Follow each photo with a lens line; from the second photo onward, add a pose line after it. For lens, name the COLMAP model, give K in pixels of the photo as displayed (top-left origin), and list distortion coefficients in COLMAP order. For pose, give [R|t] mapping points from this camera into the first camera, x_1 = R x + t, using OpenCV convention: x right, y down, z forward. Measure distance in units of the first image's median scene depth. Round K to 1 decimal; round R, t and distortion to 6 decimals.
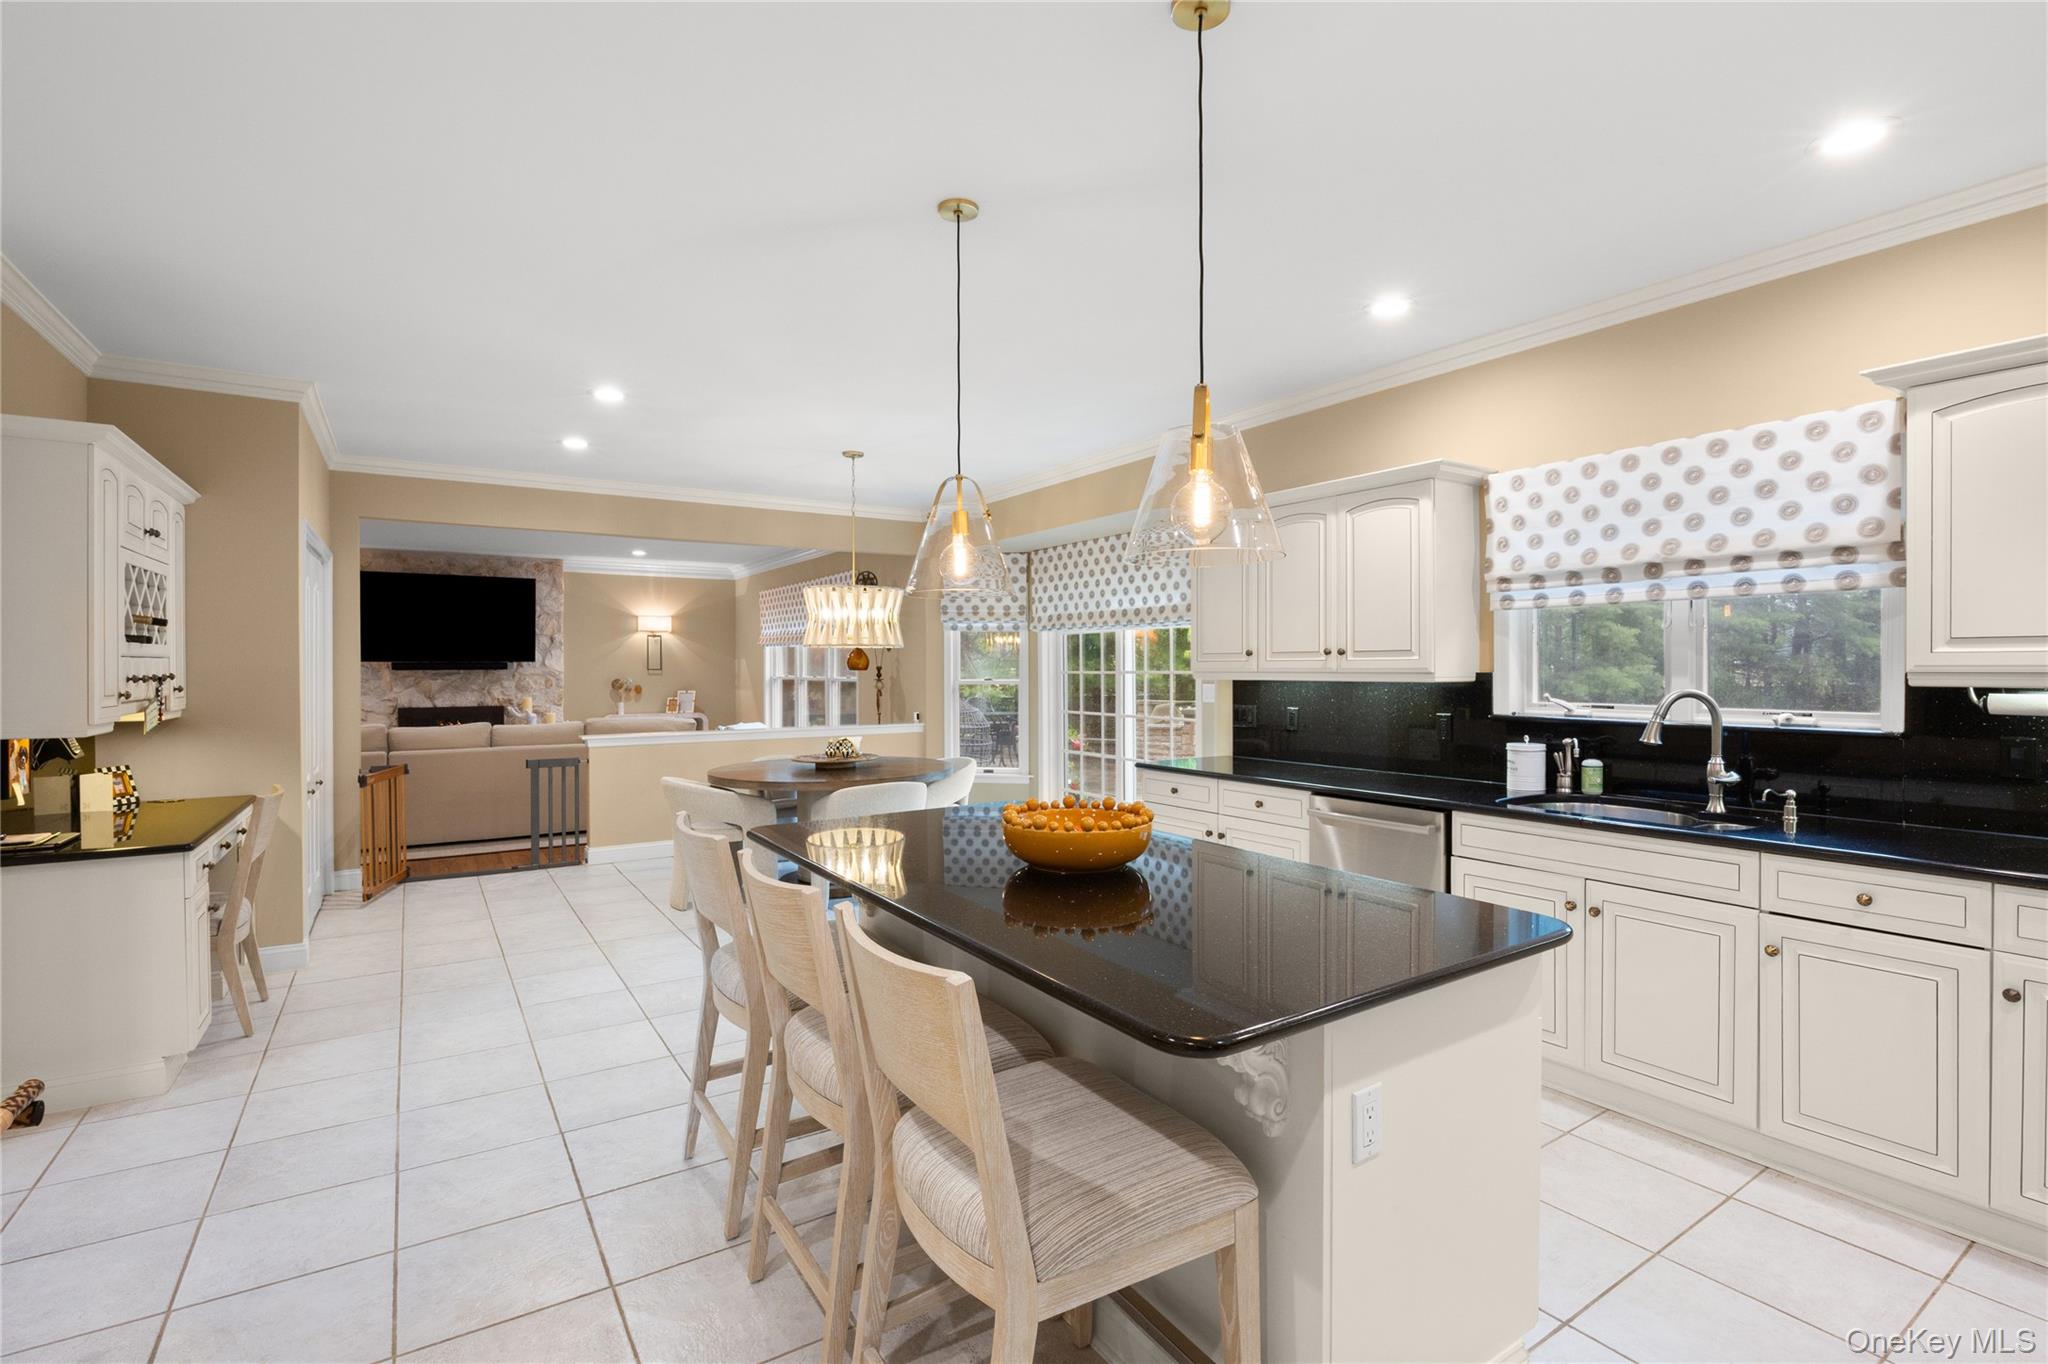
lens RADIAL K [[938.7, 0, 1028.5], [0, 938.7, 676.2], [0, 0, 1]] dist [-0.015835, -0.000248]
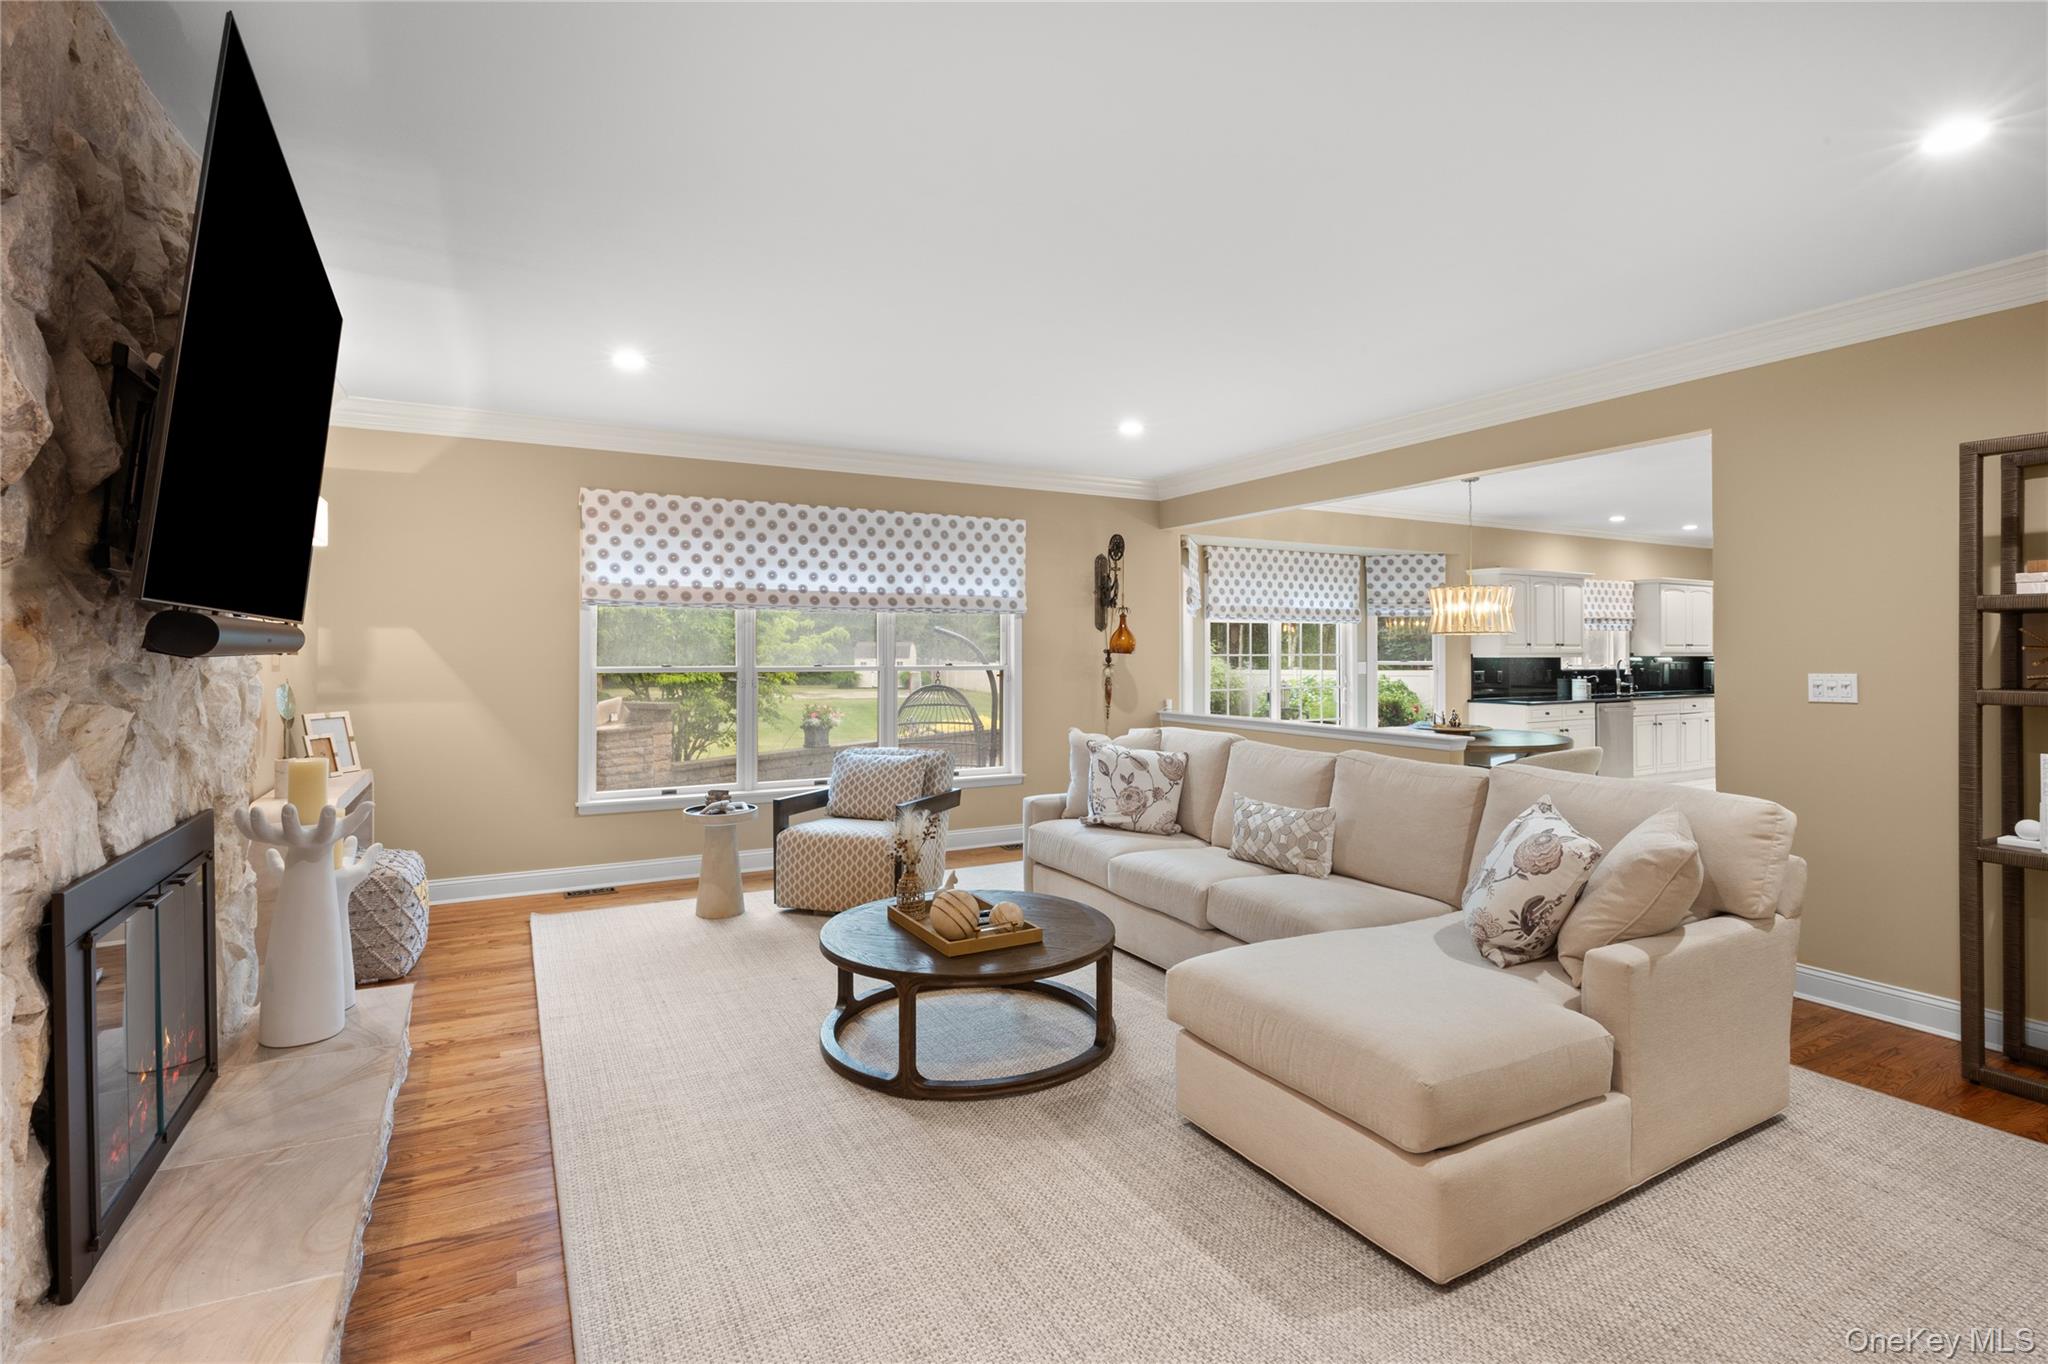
lens RADIAL K [[938.7, 0, 1027.8], [0, 938.7, 655.4], [0, 0, 1]] dist [-0.015835, -0.000248]
pose [[0.094221, 0.007471, 0.995523, -1.313518], [0.012477, 0.999884, -0.008684, 0.003279], [-0.995473, 0.013240, 0.094117, 1.306948]]
